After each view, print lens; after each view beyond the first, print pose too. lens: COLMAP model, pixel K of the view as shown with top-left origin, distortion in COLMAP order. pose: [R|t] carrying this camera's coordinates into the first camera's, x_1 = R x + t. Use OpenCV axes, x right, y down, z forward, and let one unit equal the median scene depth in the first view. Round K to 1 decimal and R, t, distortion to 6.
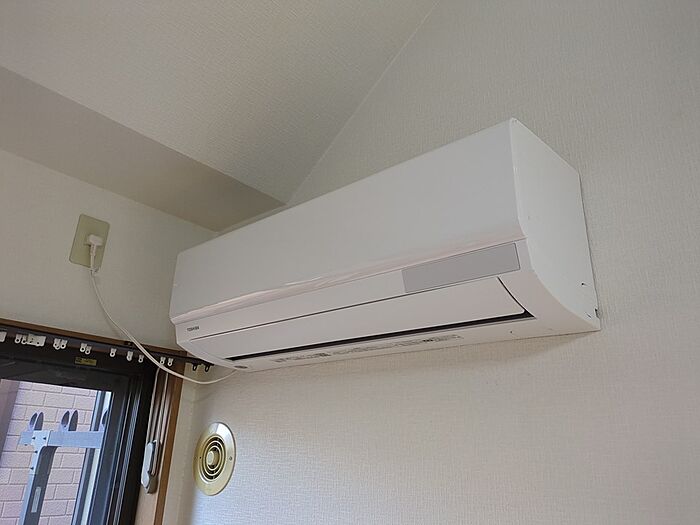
lens RADIAL K [[527.5, 0, 349.2], [0, 527.5, 265.8], [0, 0, 1]] dist [0.041611, -0.011677]
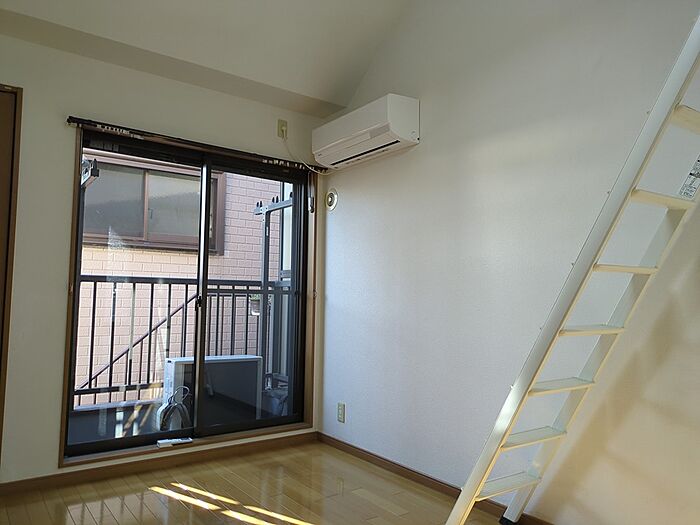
lens RADIAL K [[527.5, 0, 345.6], [0, 527.5, 264.0], [0, 0, 1]] dist [0.041611, -0.011677]
pose [[0.975399, -0.033363, -0.217909, 0.464015], [0.091029, 0.961228, 0.260296, -0.058131], [0.200776, -0.273728, 0.940618, -1.885171]]
